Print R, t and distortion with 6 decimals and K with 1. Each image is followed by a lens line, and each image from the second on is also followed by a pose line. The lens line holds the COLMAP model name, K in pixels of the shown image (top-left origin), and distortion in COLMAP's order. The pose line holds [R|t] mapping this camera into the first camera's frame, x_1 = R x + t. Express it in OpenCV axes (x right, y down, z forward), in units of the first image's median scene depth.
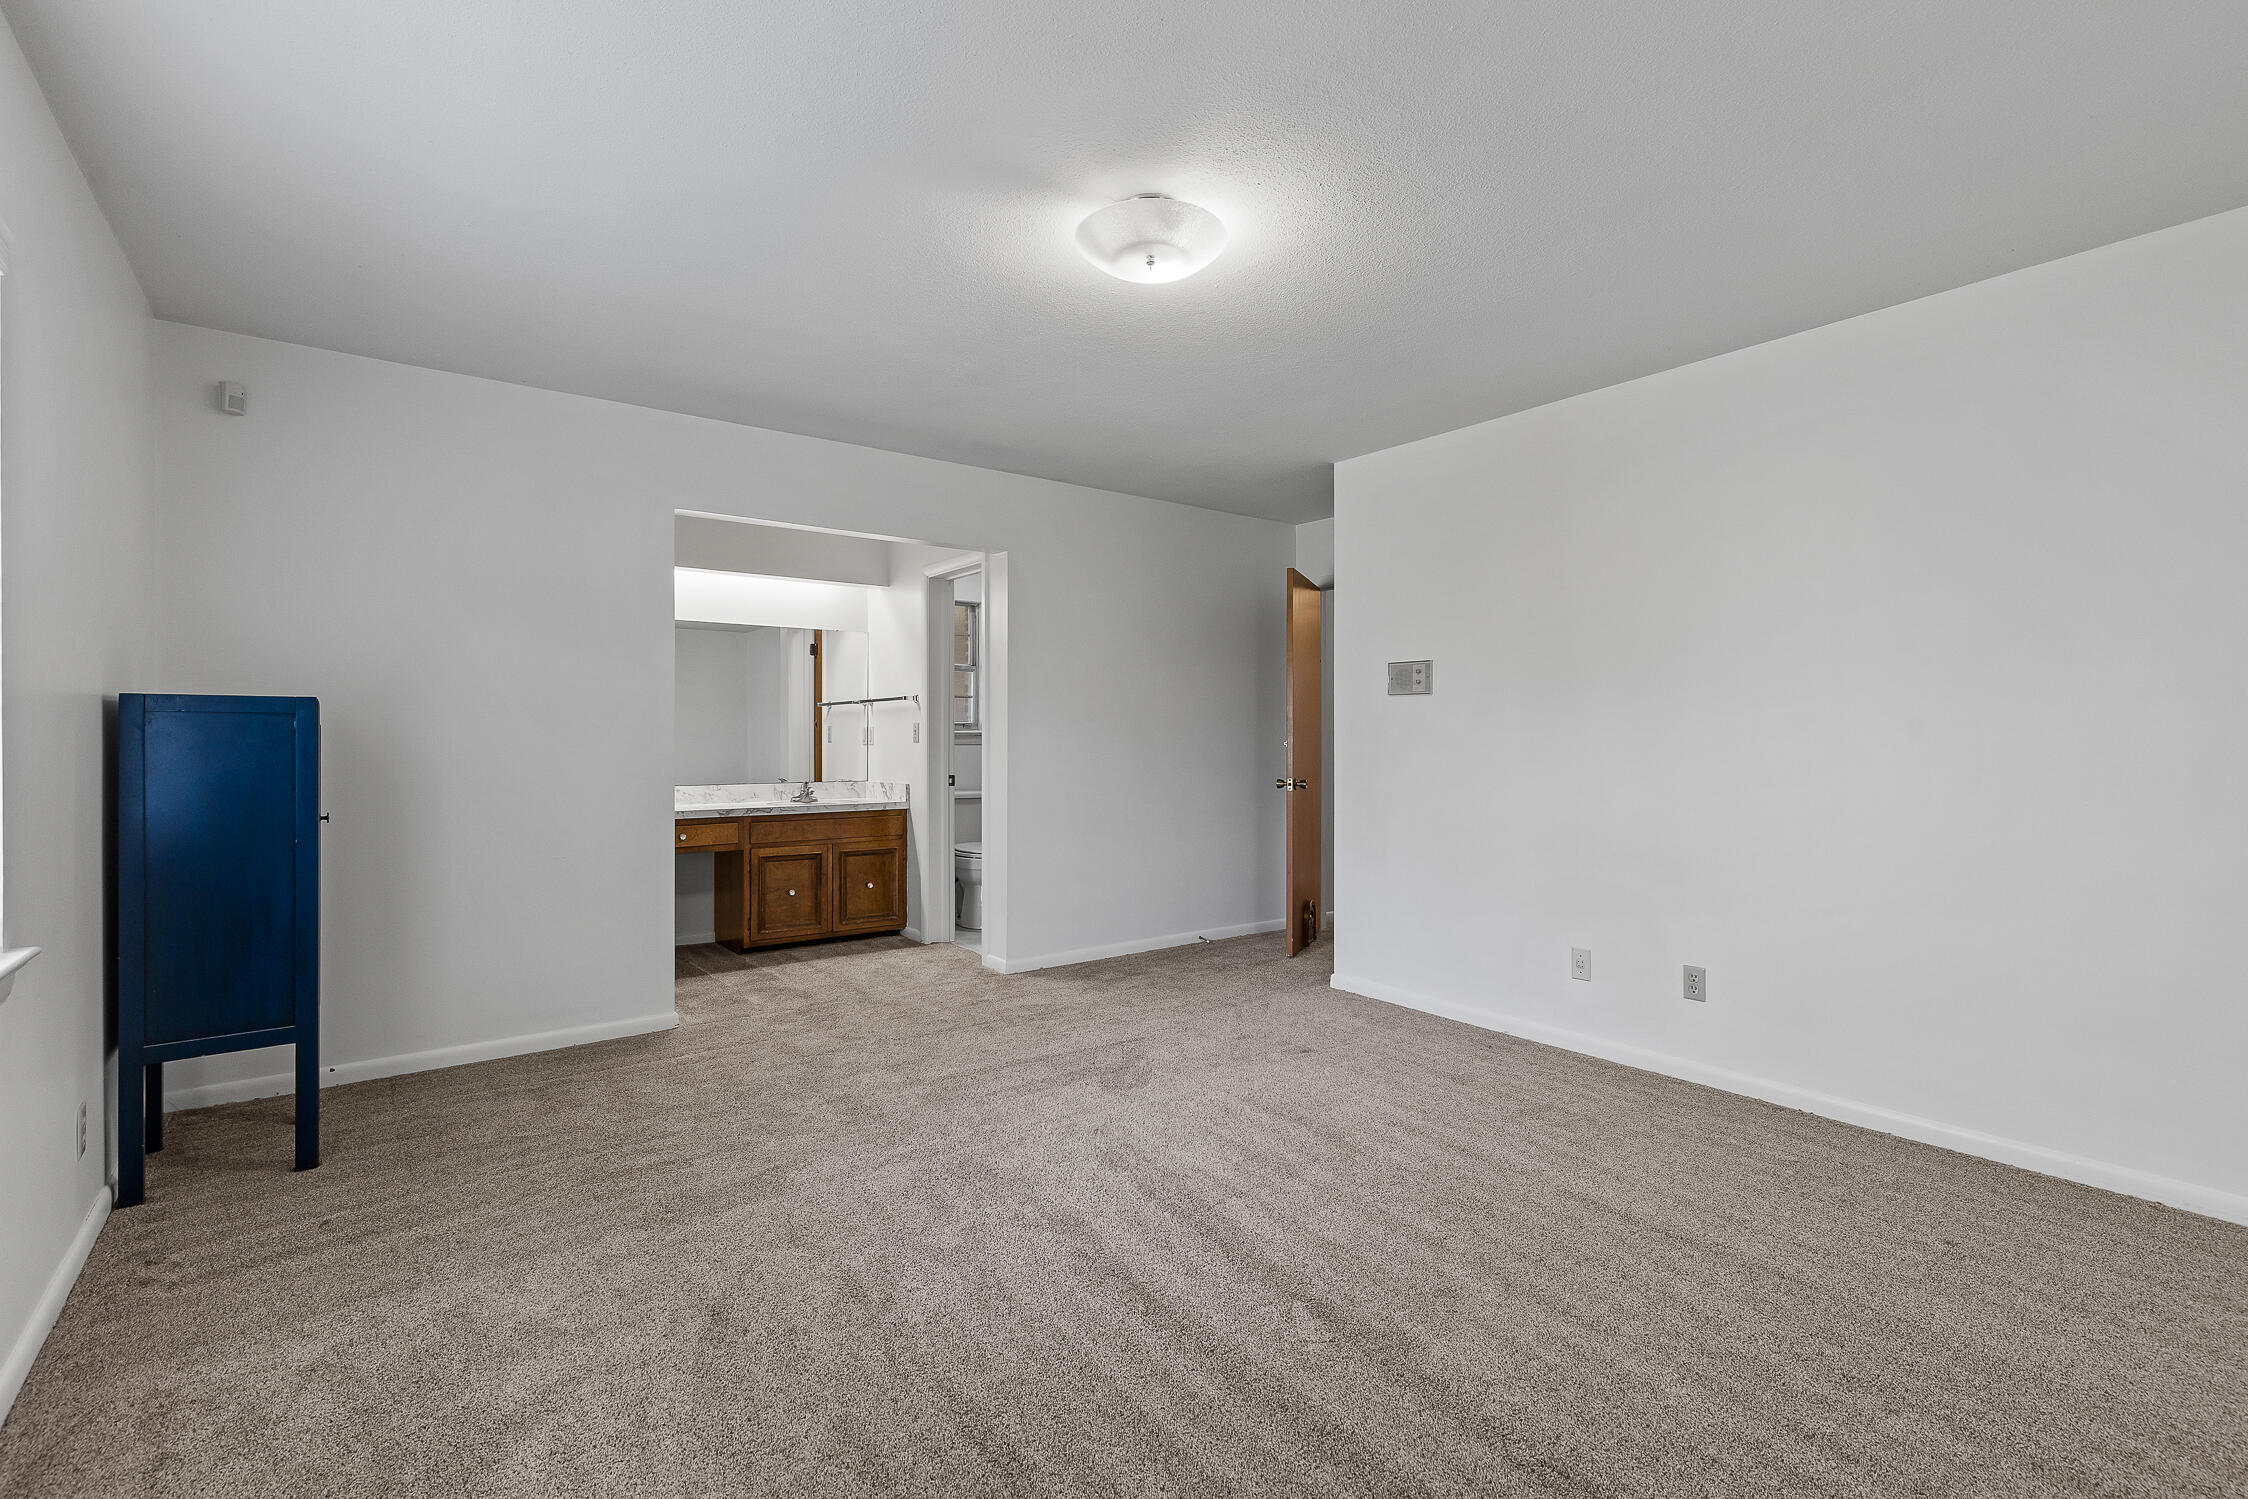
lens RADIAL K [[1013.8, 0, 1130.6], [0, 1013.8, 748.4], [0, 0, 1]] dist [-0.001097, 0.000049]
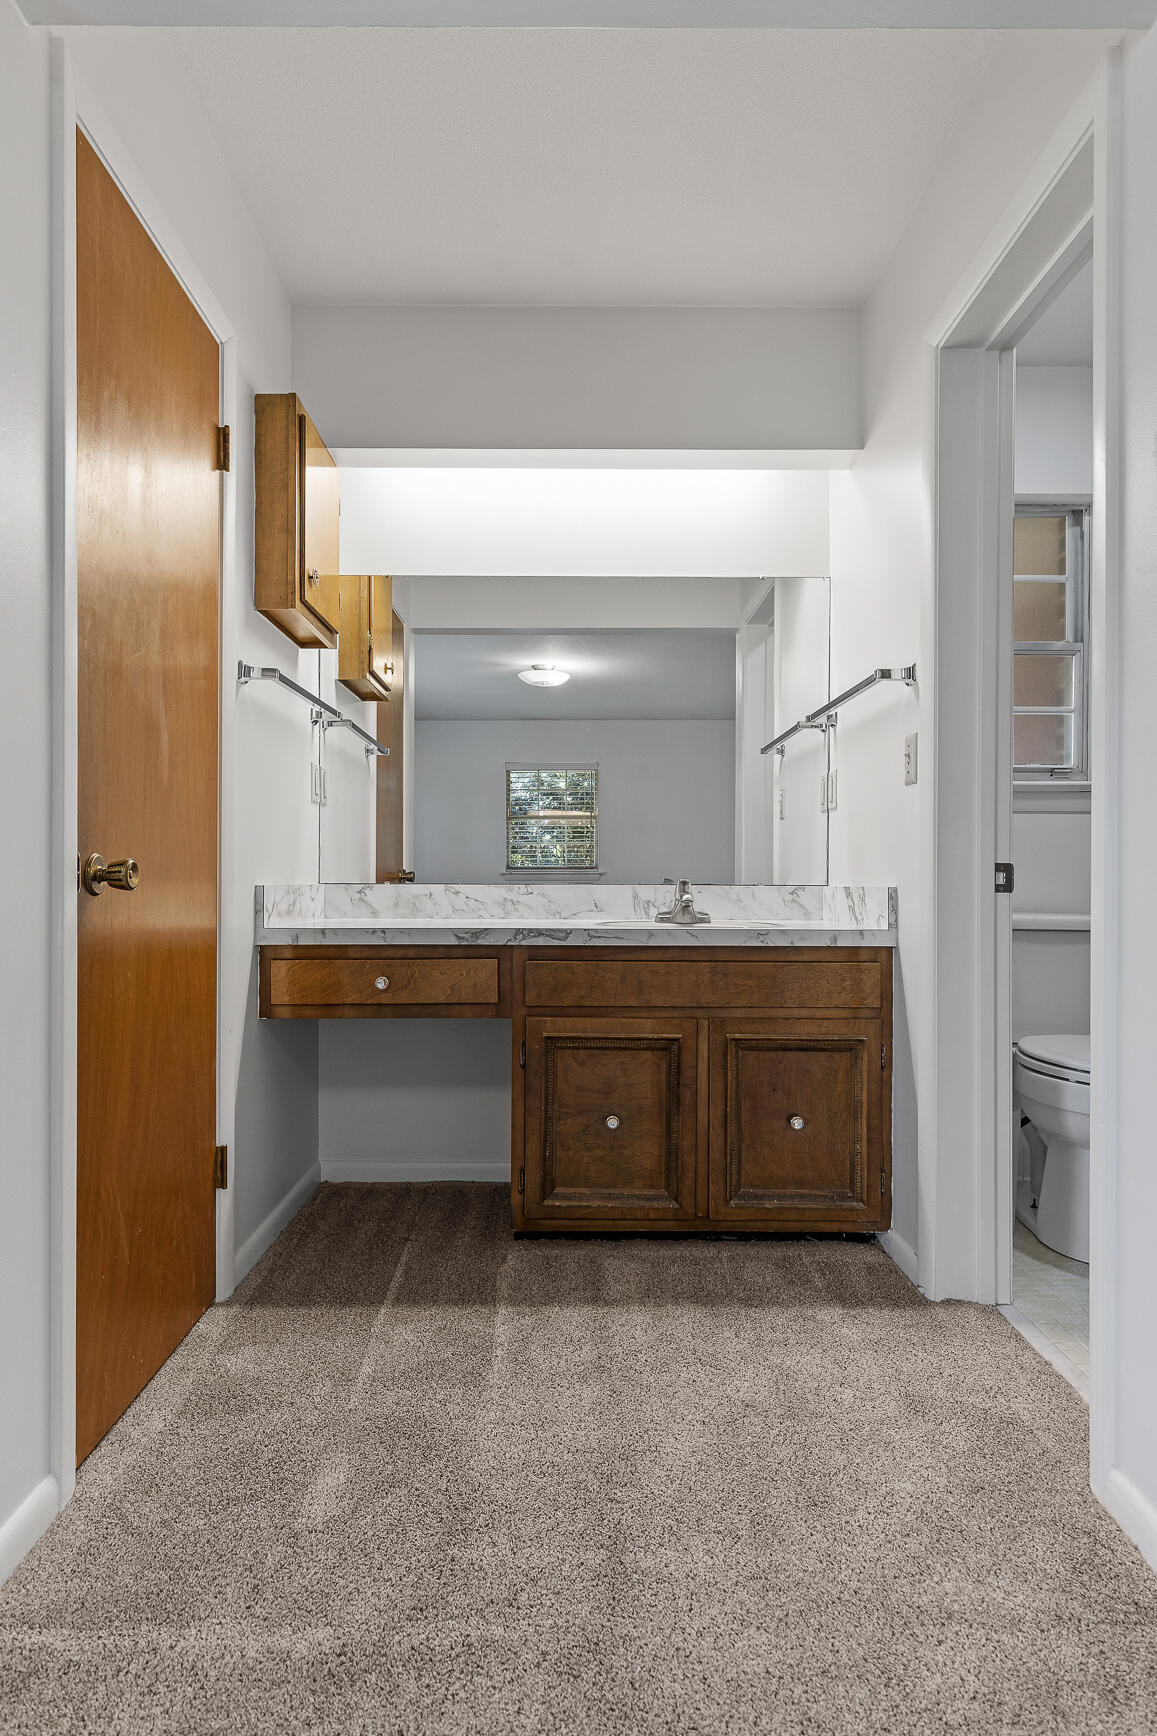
lens RADIAL K [[940.8, 0, 590.0], [0, 940.8, 879.1], [0, 0, 1]] dist [0.018757, 0.002236]
pose [[0.806281, 0.007429, -0.591486, -0.090642], [-0.010446, 0.999944, -0.001680, 0.033638], [0.591440, 0.007533, 0.806313, 0.612800]]
